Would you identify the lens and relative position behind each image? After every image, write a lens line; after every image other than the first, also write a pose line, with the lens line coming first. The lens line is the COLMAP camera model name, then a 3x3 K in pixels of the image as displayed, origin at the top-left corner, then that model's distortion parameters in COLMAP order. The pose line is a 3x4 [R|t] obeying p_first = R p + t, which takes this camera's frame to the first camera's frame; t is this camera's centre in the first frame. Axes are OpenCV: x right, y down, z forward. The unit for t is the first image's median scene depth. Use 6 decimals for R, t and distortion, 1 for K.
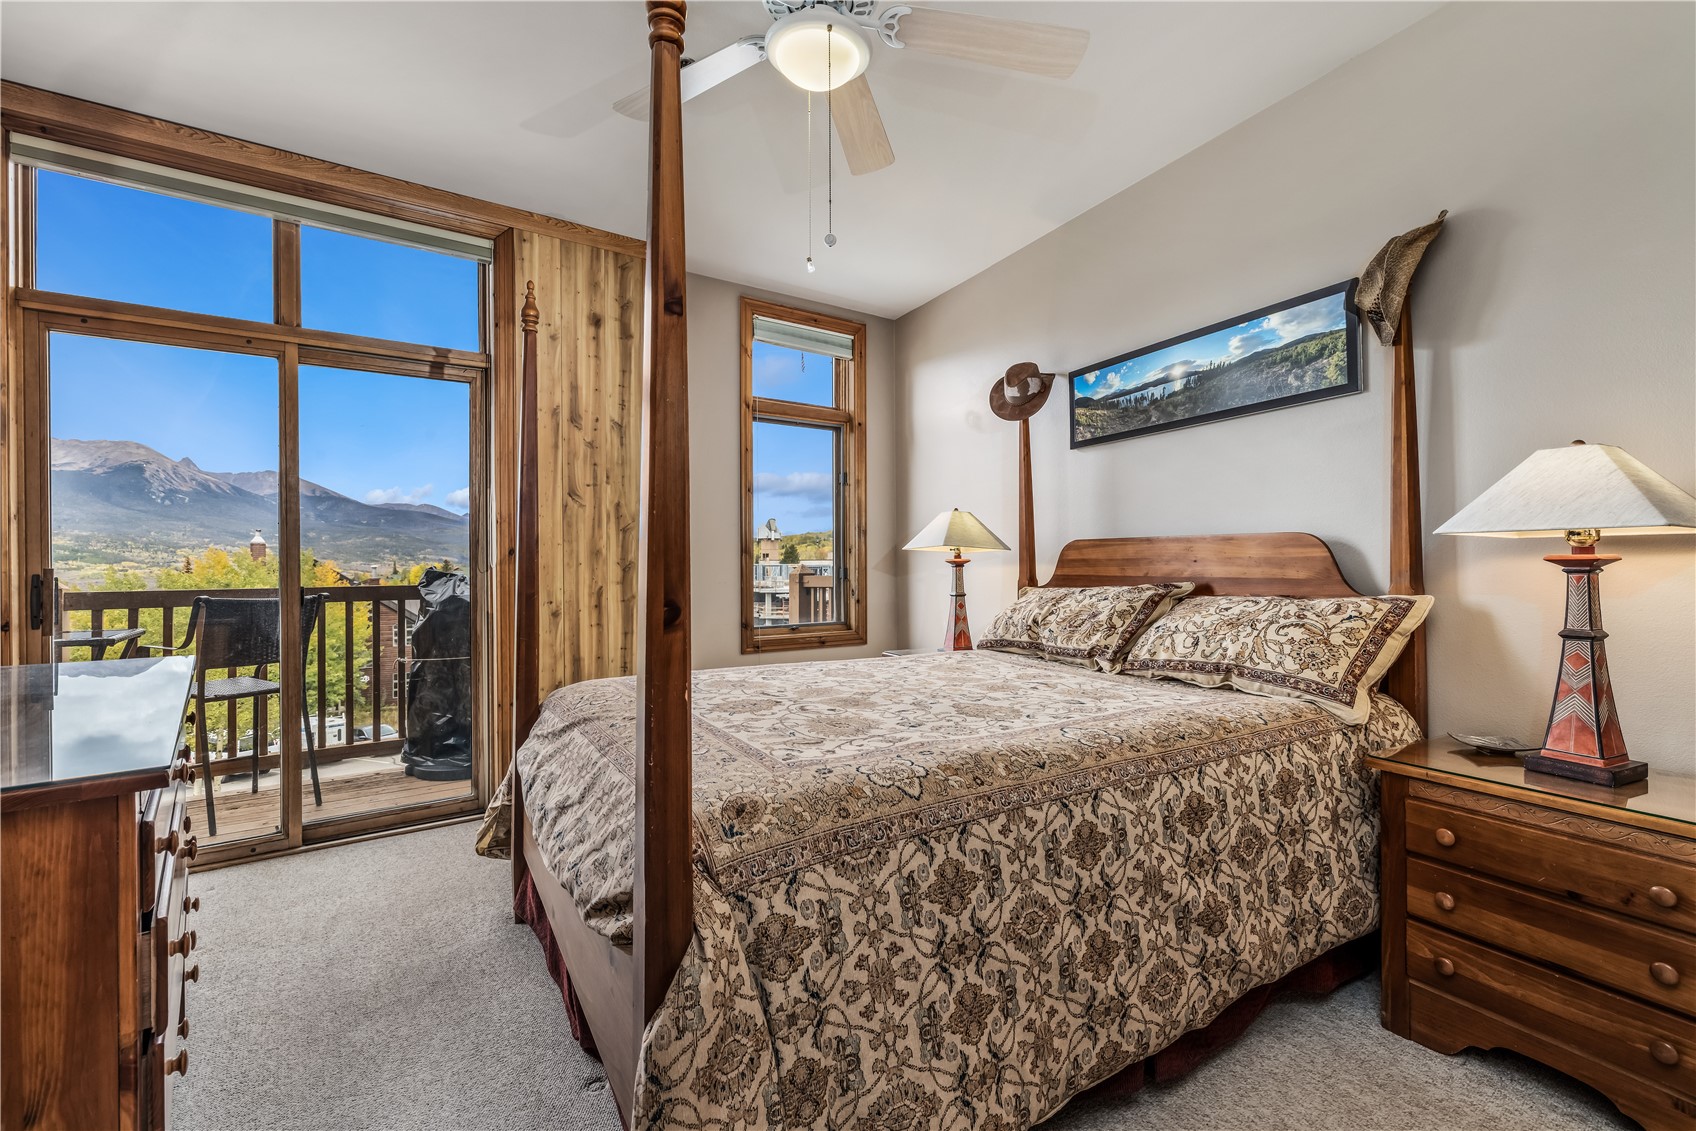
lens RADIAL K [[749.6, 0, 847.8], [0, 749.6, 562.3], [0, 0, 1]] dist [-0.003634, 0.001282]
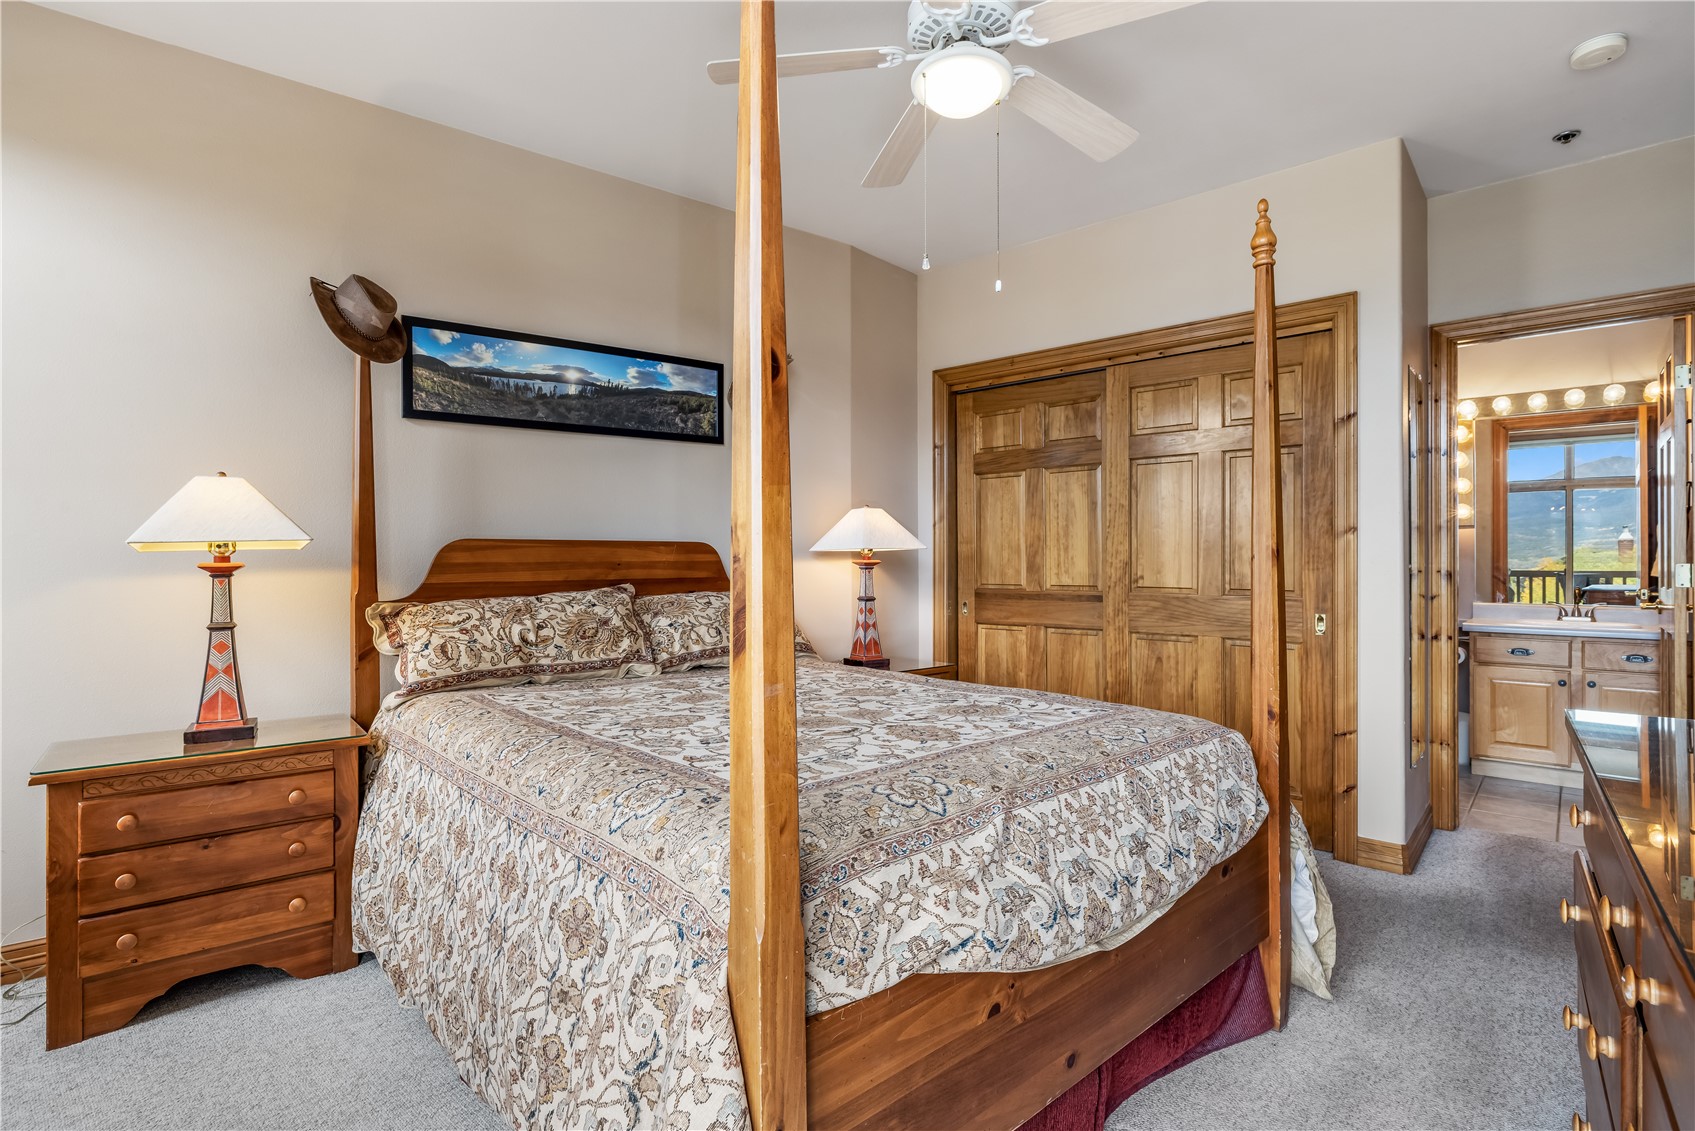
lens RADIAL K [[796.8, 0, 841.9], [0, 796.8, 563.8], [0, 0, 1]] dist [-0.010932, 0.004287]
pose [[-0.182147, 0.004766, 0.983260, -0.630086], [0.008004, 0.999962, -0.003364, 0.003103], [-0.983239, 0.007257, -0.182178, 0.791327]]
